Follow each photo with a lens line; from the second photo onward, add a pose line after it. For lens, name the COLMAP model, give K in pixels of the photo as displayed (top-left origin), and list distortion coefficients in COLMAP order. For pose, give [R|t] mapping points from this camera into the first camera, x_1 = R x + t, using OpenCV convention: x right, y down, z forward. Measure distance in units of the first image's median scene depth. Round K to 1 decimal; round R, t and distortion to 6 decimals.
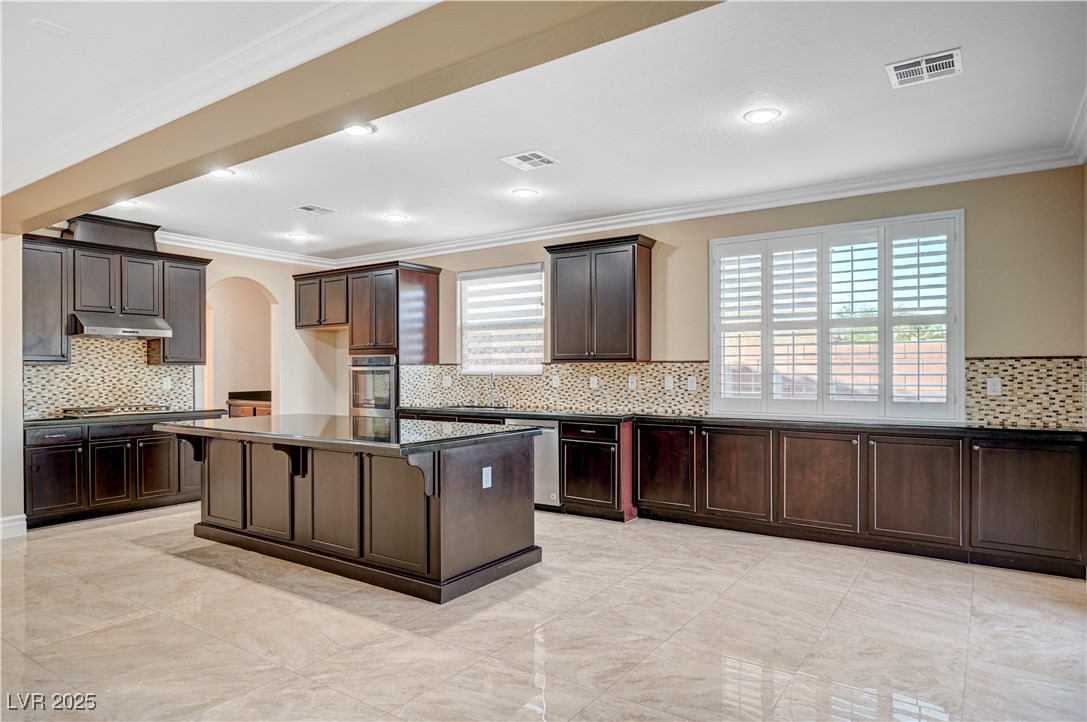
lens RADIAL K [[646.9, 0, 545.3], [0, 646.9, 358.4], [0, 0, 1]] dist [0.008238, 0.000208]
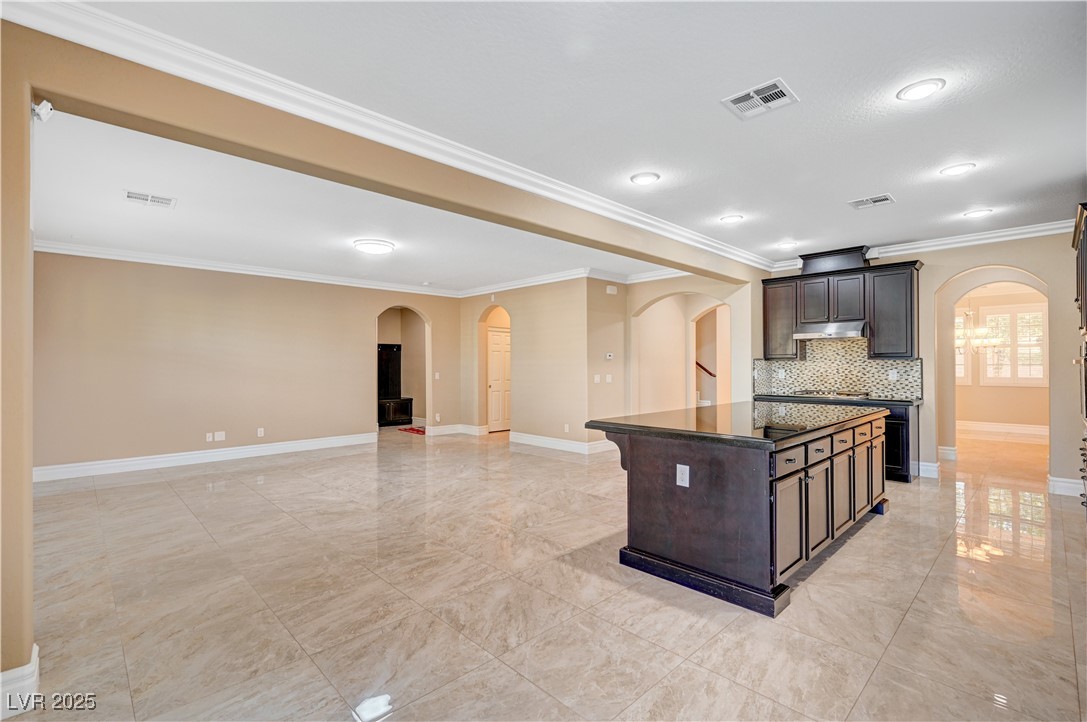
lens RADIAL K [[488.1, 0, 546.9], [0, 488.1, 369.8], [0, 0, 1]] dist [-0.005565, -0.000164]
pose [[-0.194713, 0.012313, -0.980783, 0.663040], [0.021444, 0.999736, 0.008293, 0.013864], [0.980626, -0.019417, -0.194926, 0.945701]]
